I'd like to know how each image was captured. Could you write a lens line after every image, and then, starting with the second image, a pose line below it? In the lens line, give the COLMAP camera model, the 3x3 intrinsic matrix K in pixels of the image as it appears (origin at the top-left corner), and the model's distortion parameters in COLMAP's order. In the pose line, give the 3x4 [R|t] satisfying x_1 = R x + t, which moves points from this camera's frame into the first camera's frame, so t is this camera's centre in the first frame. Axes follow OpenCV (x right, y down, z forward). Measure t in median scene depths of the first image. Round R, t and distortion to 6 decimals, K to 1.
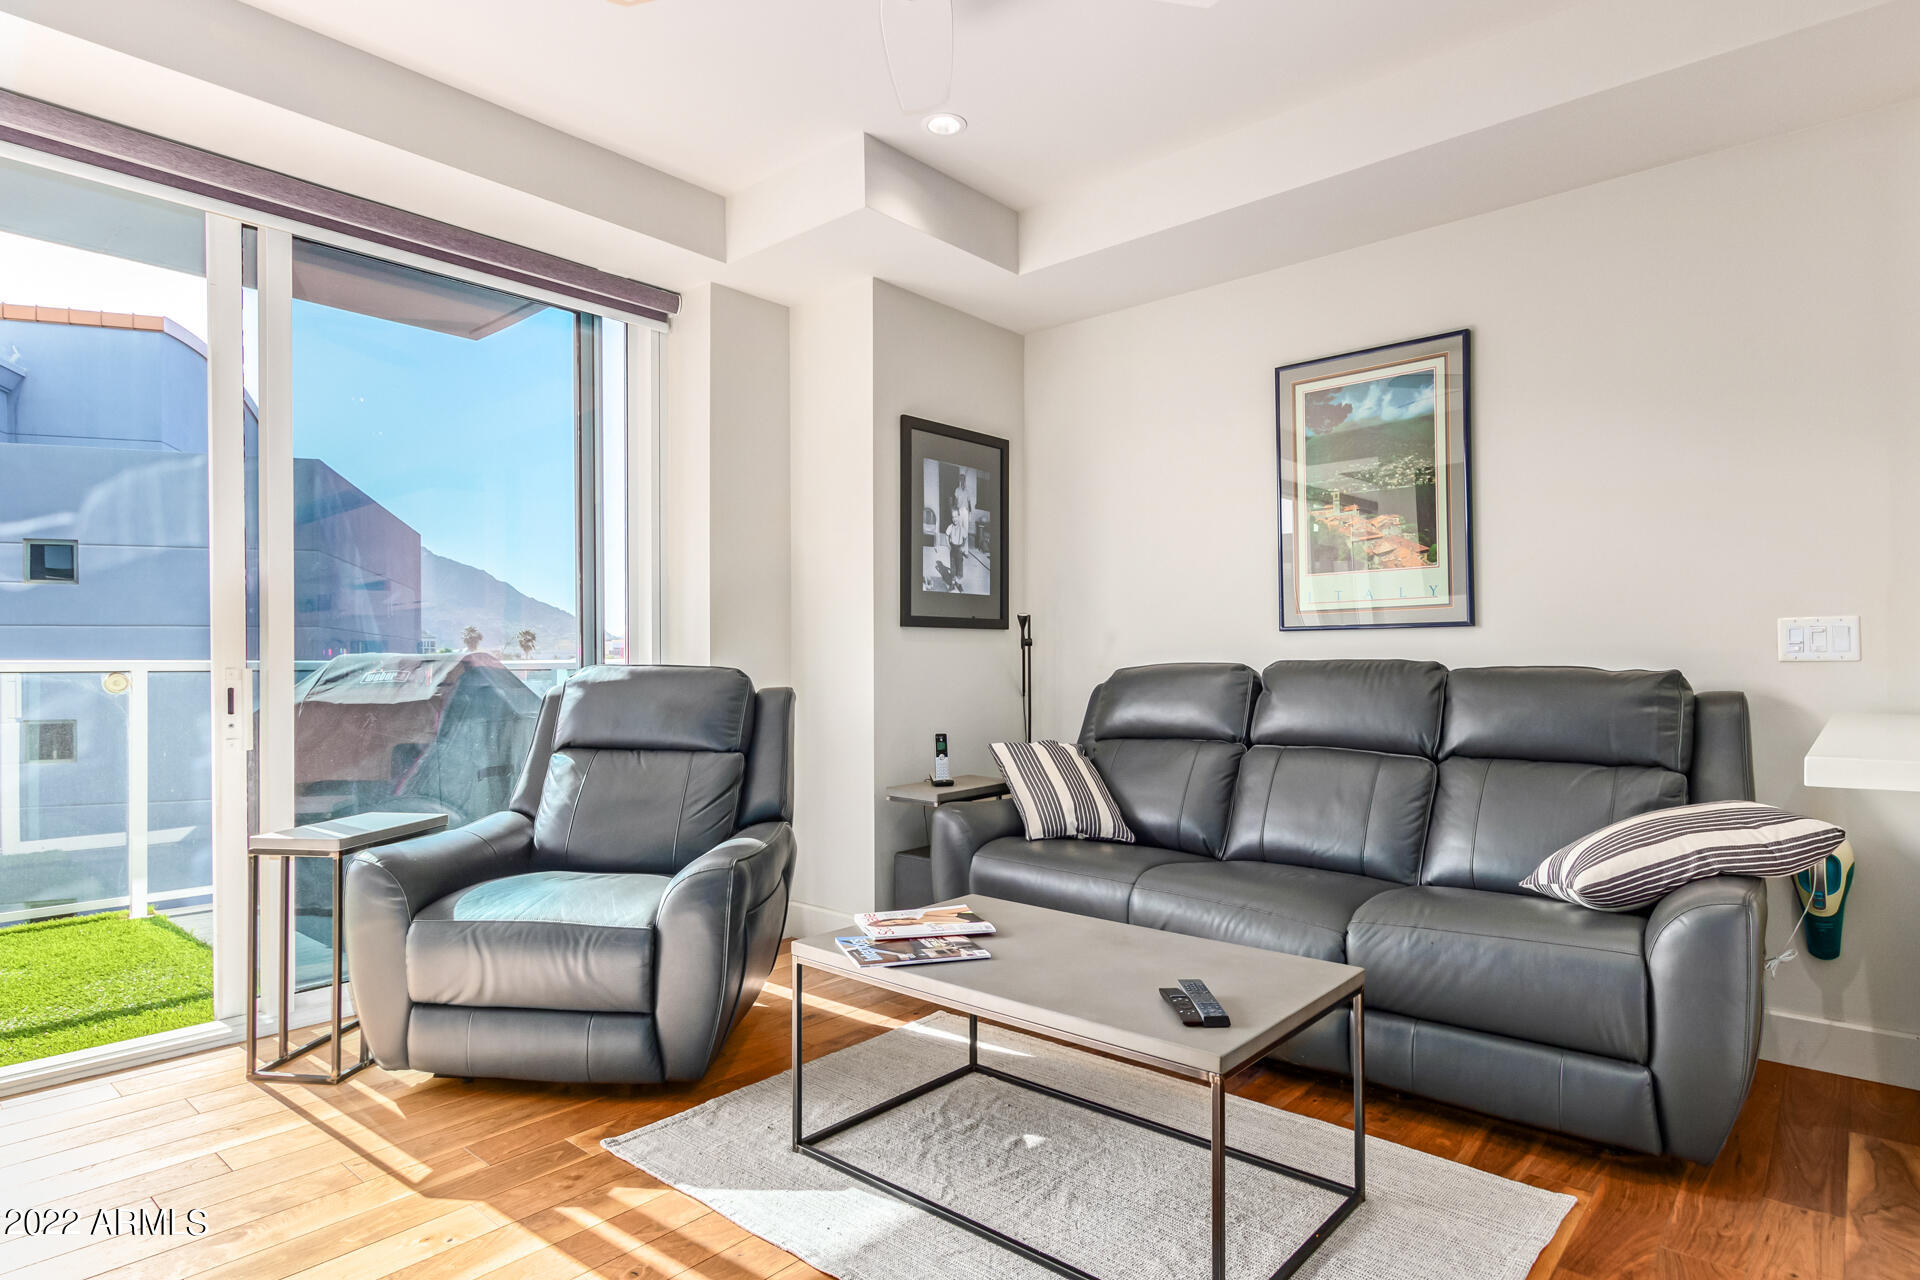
lens RADIAL K [[1049.1, 0, 929.9], [0, 1049.1, 659.3], [0, 0, 1]] dist [-0.002890, 0.005934]
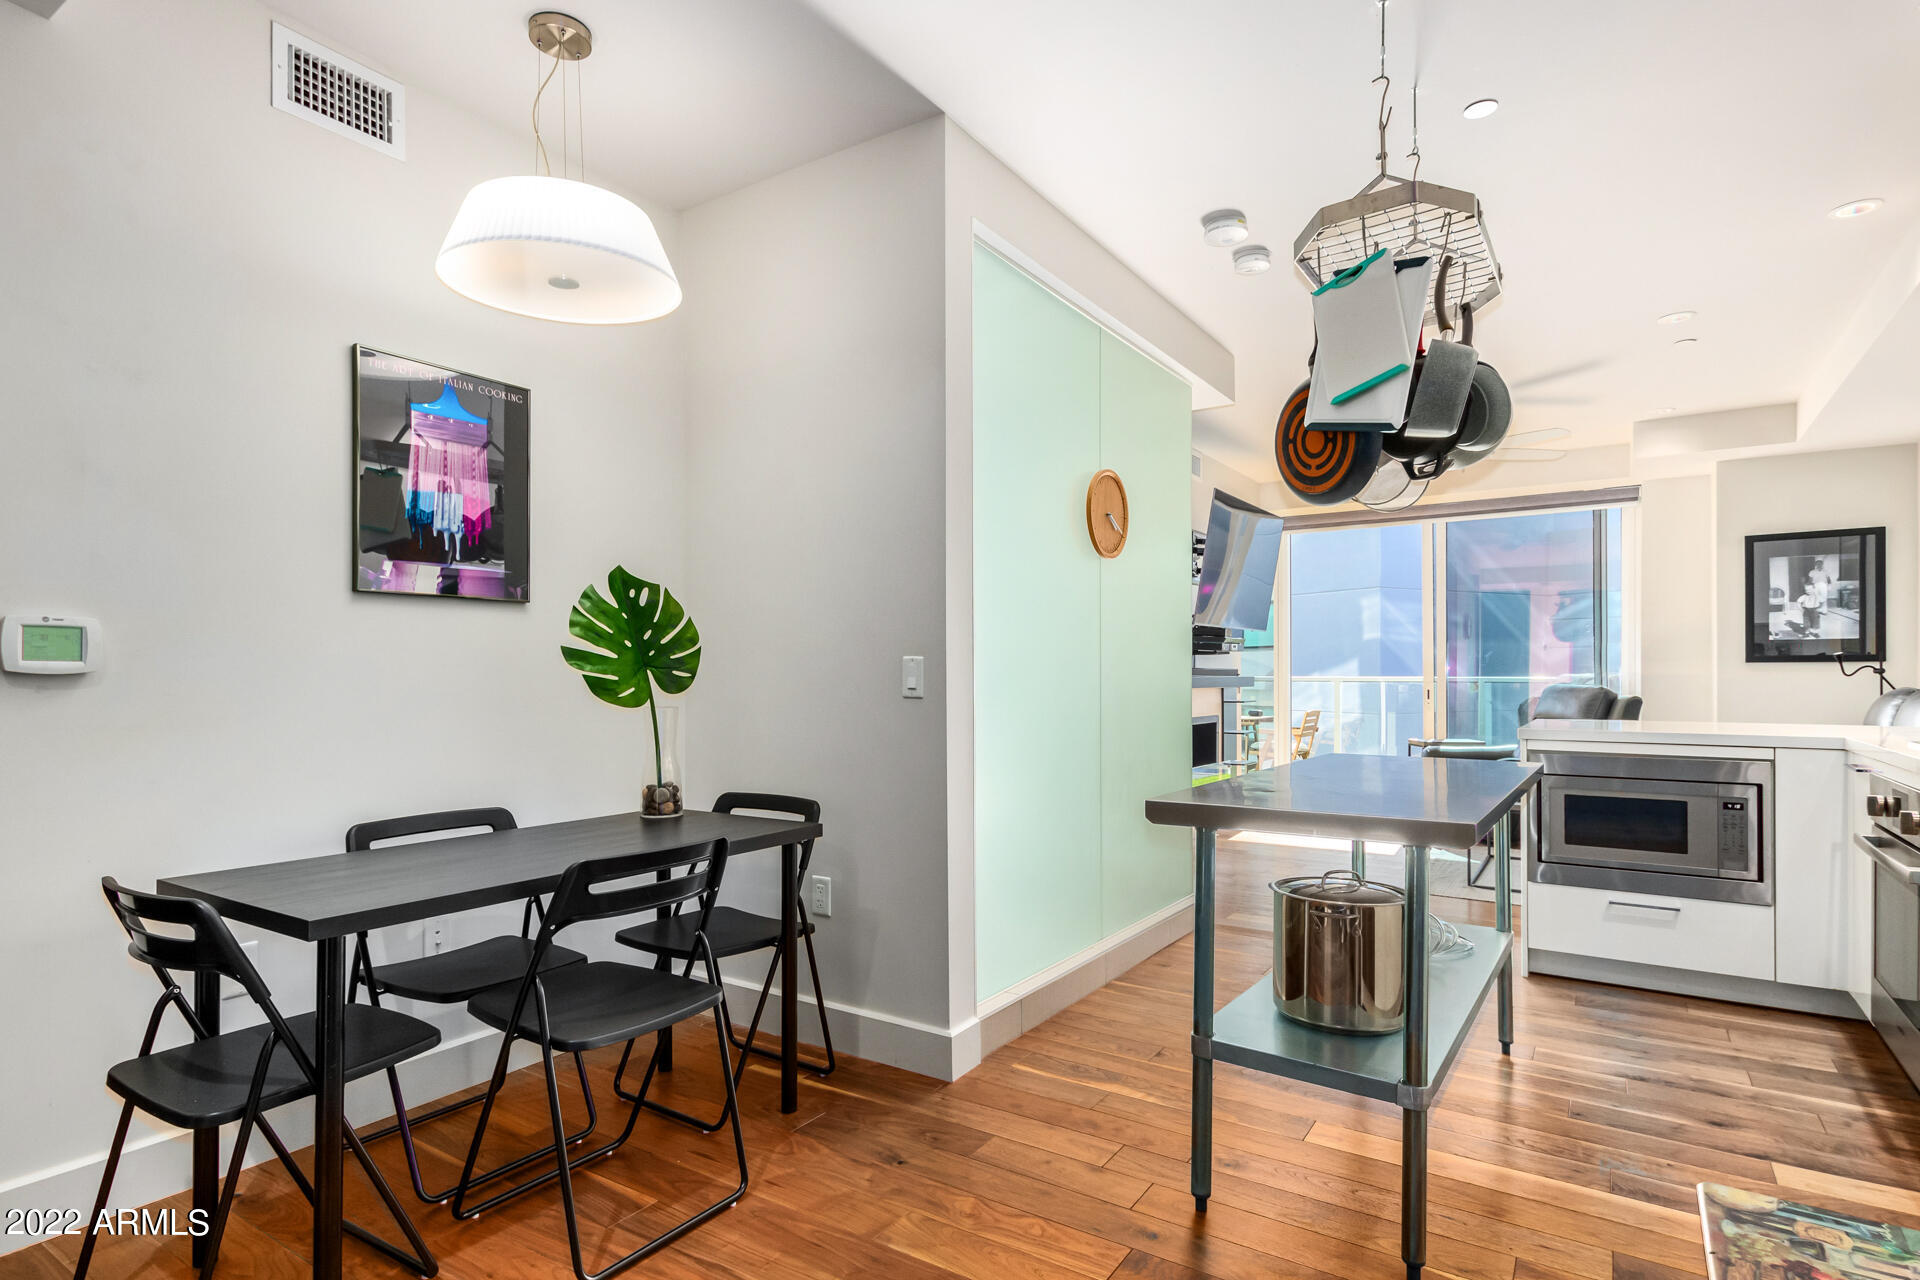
lens RADIAL K [[993.3, 0, 957.1], [0, 993.3, 670.5], [0, 0, 1]] dist [0.025875, -0.002863]
pose [[0.138133, 0.001489, -0.990413, 1.485243], [0.004192, 0.999989, 0.002088, -0.029020], [0.990405, -0.004440, 0.138125, -0.497466]]
